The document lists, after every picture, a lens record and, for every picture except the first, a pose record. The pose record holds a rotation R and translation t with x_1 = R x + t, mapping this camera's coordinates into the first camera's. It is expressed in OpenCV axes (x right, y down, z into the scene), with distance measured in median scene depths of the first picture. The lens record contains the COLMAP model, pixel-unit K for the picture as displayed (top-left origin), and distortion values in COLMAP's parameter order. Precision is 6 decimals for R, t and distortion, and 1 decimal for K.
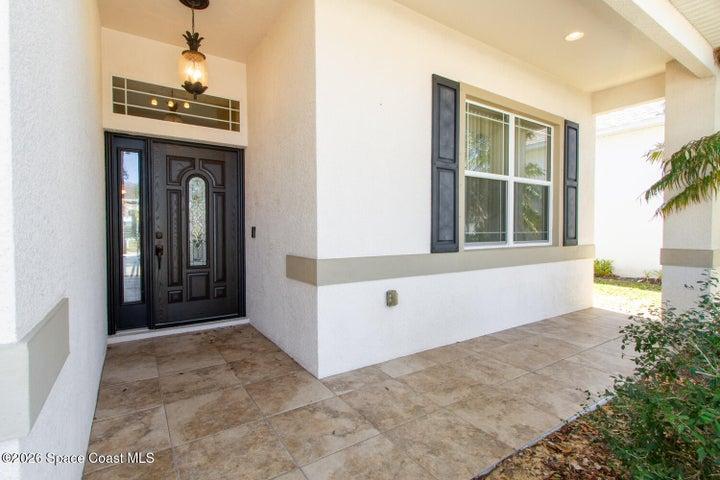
lens RADIAL K [[326.8, 0, 360.0], [0, 326.8, 240.0], [0, 0, 1]] dist [-0.001589, -0.000179]
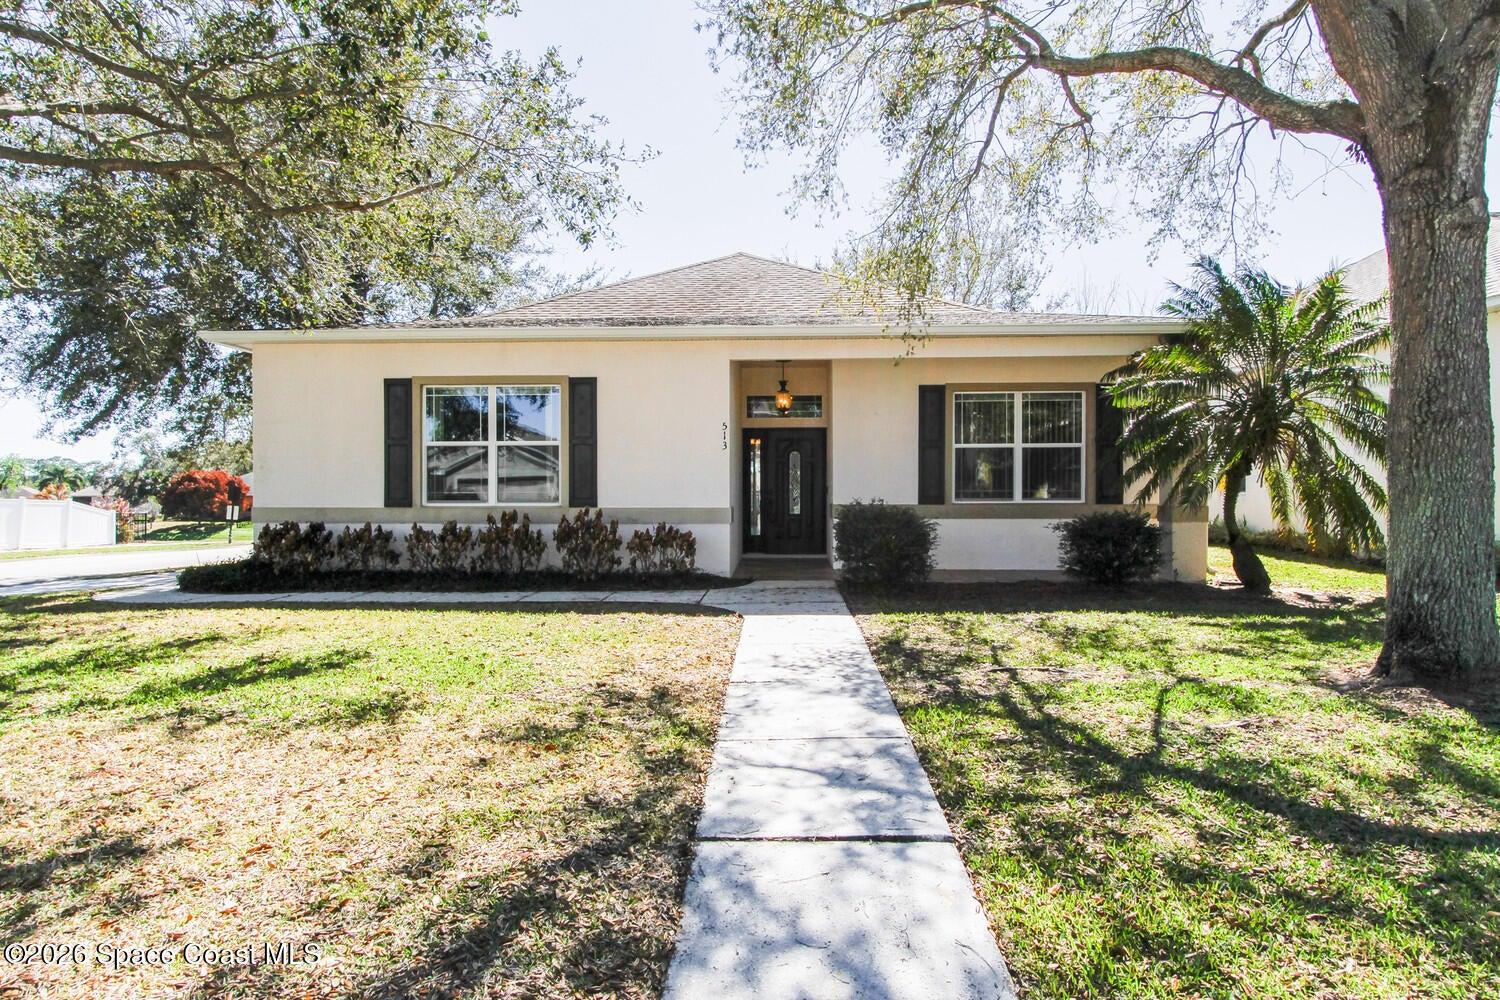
lens RADIAL K [[906.8, 0, 750.0], [0, 906.8, 500.0], [0, 0, 1]] dist [-0.000055, -0.000011]
pose [[0.821367, 0.007286, -0.570353, 1.616636], [-0.015017, 0.999848, -0.008852, 0.057701], [0.570202, 0.015836, 0.821352, -2.374107]]
